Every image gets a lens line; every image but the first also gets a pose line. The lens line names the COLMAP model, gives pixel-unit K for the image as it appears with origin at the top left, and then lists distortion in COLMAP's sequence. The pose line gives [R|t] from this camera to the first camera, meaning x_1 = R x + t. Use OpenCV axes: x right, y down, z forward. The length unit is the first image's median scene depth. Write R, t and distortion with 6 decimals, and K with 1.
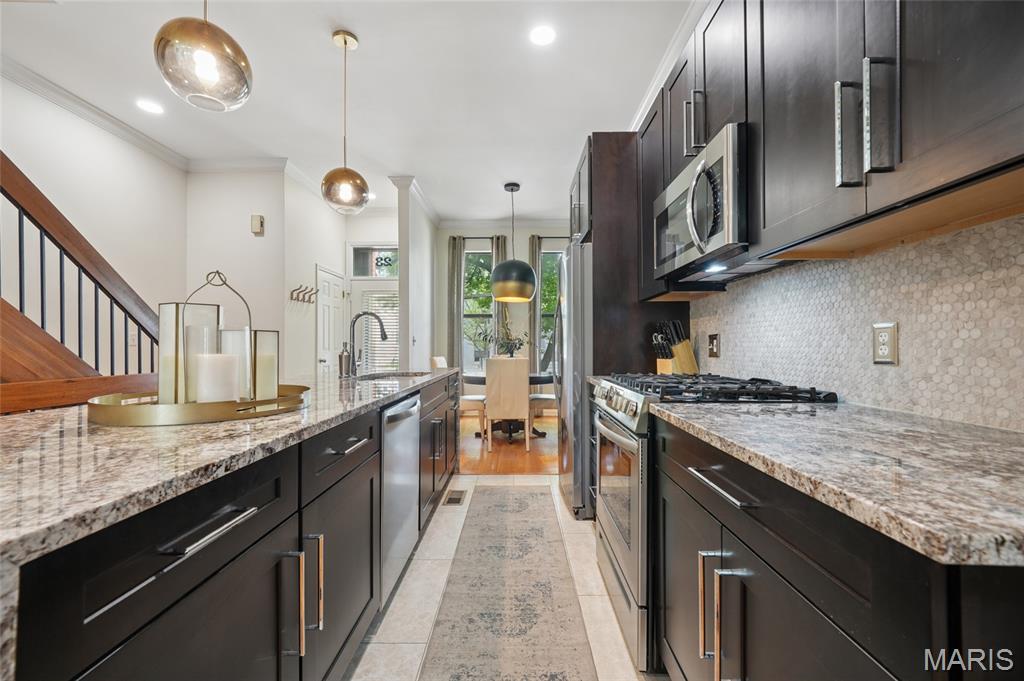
lens RADIAL K [[410.1, 0, 512.0], [0, 410.1, 340.5], [0, 0, 1]] dist [0.000100, 0.000024]
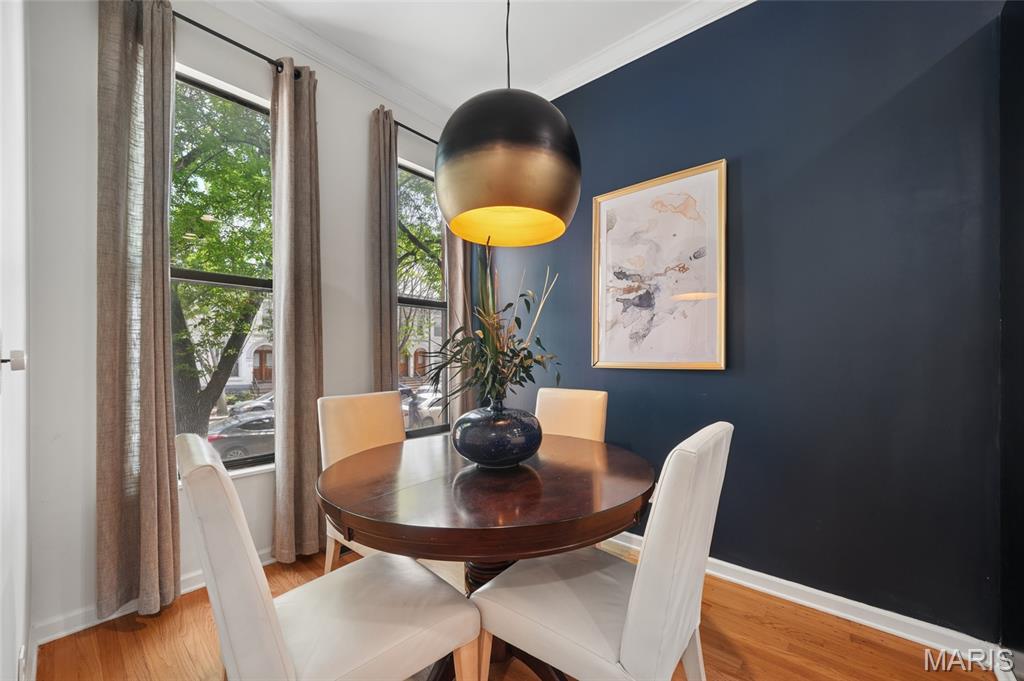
lens RADIAL K [[401.5, 0, 516.9], [0, 401.5, 350.0], [0, 0, 1]] dist [-0.002896, -0.000150]
pose [[0.636006, 0.006934, 0.771653, -0.248334], [-0.008837, 0.999960, -0.001703, -0.006246], [-0.771633, -0.005736, 0.636042, 0.842833]]
